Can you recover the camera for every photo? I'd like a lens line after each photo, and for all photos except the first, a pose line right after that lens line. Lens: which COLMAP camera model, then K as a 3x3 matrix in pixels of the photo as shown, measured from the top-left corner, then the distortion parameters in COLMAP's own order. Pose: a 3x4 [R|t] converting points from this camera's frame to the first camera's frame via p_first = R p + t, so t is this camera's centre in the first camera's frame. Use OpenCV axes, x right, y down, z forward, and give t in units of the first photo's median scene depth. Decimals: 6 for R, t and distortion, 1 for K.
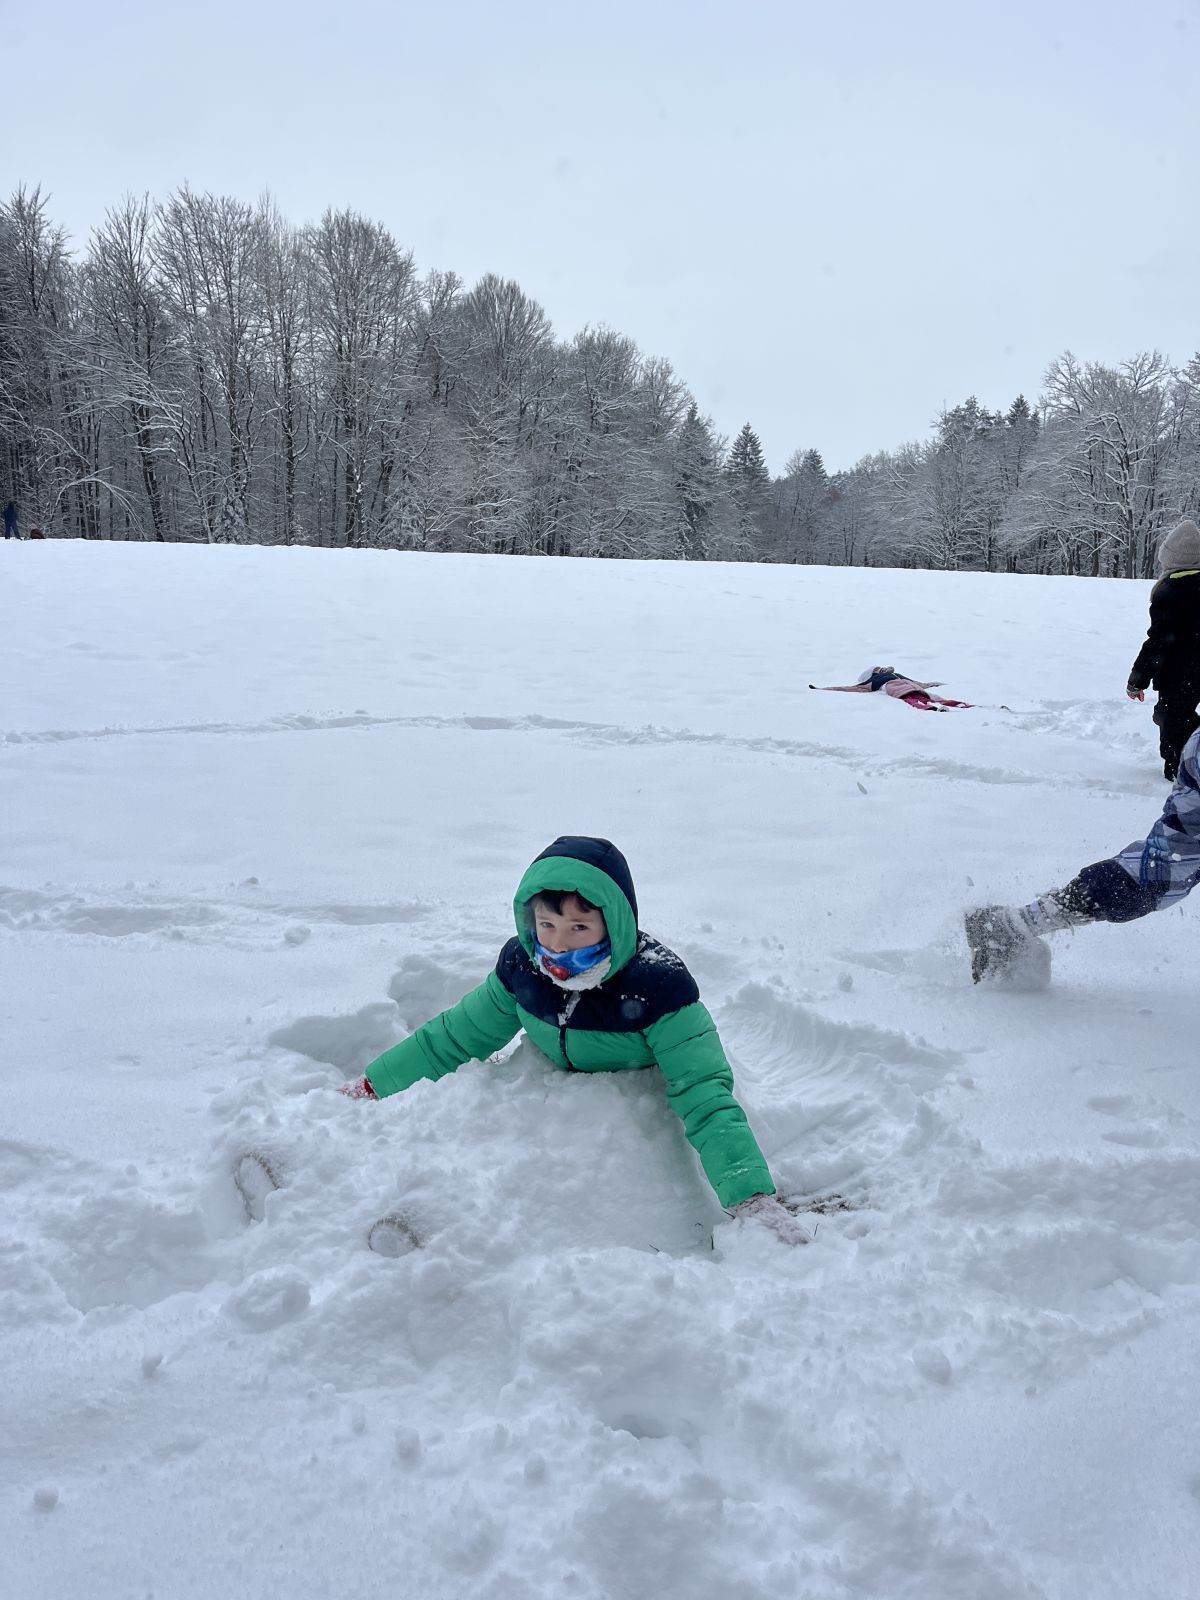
lens RADIAL K [[1055.1, 0, 571.1], [0, 1055.1, 793.1], [0, 0, 1]] dist [0.012559, -0.004897]
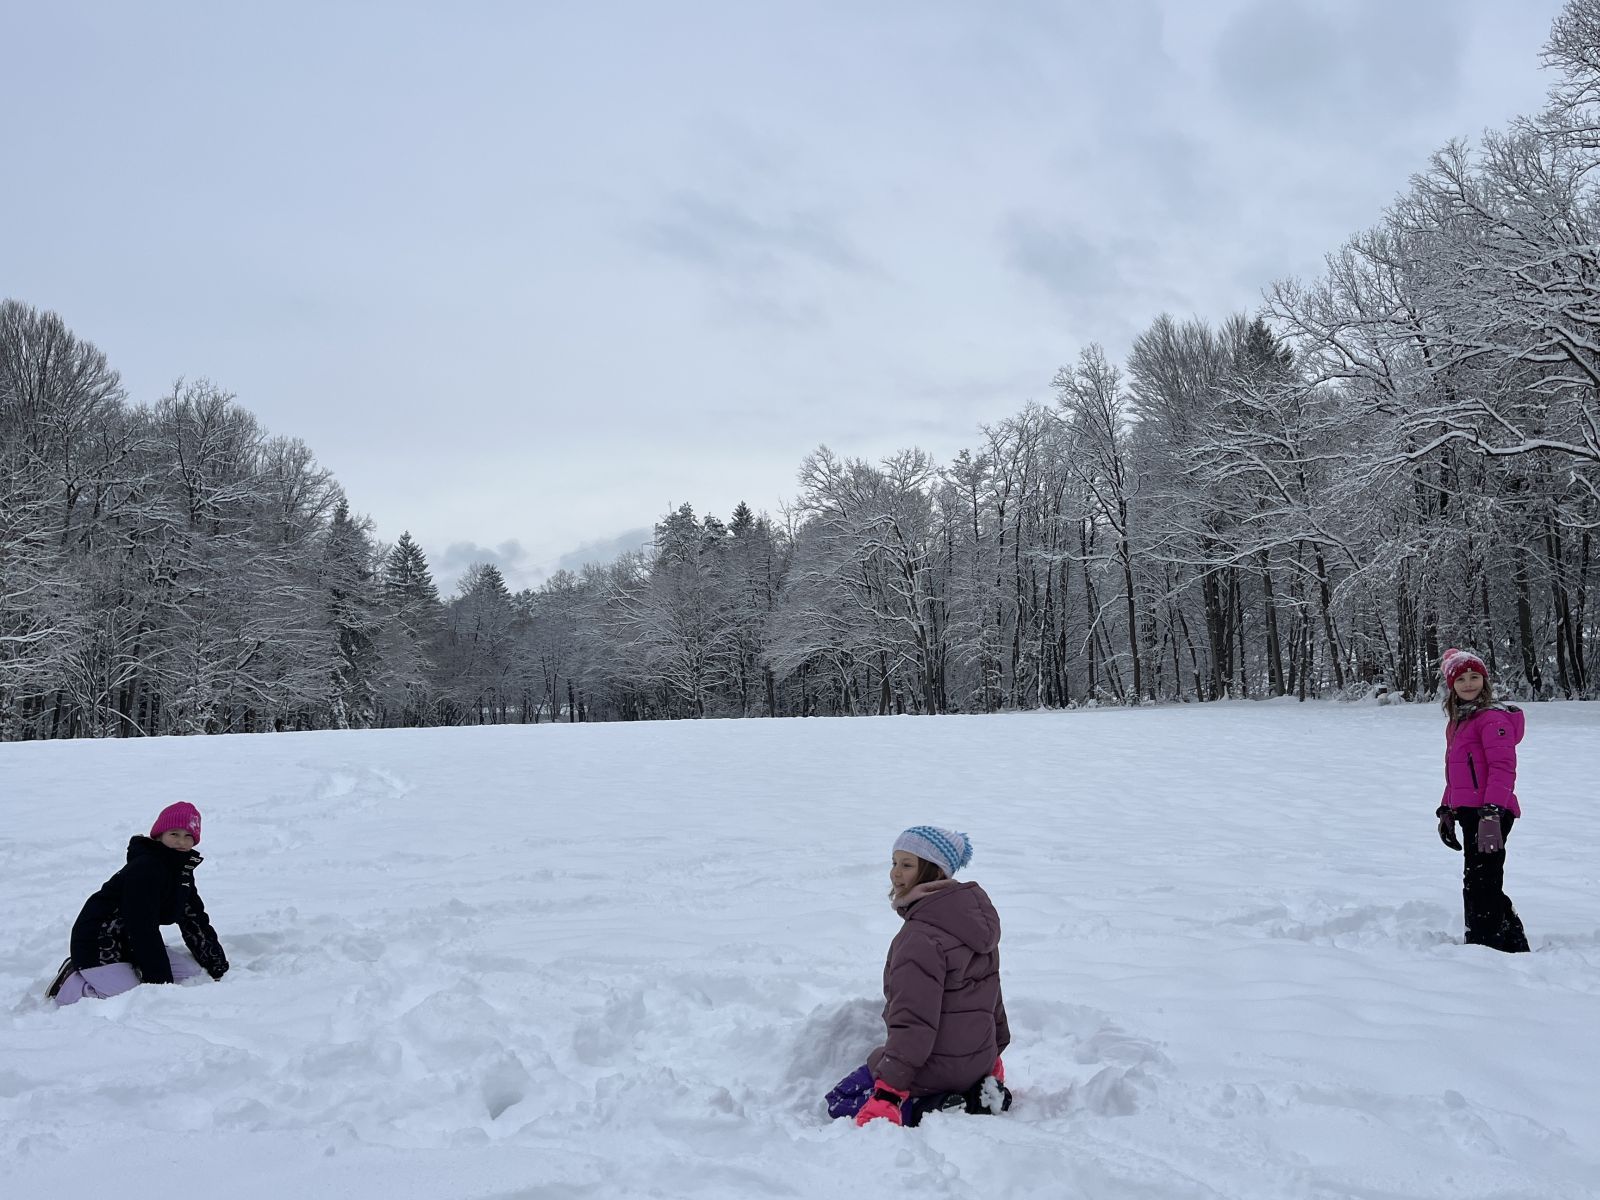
lens RADIAL K [[1148.7, 0, 747.1], [0, 1148.7, 642.7], [0, 0, 1]] dist [0.009899, -0.001722]
pose [[0.883785, -0.027806, 0.467067, -0.012343], [0.146161, 0.964685, -0.219135, -0.060866], [-0.444479, 0.261935, 0.856638, 0.231427]]
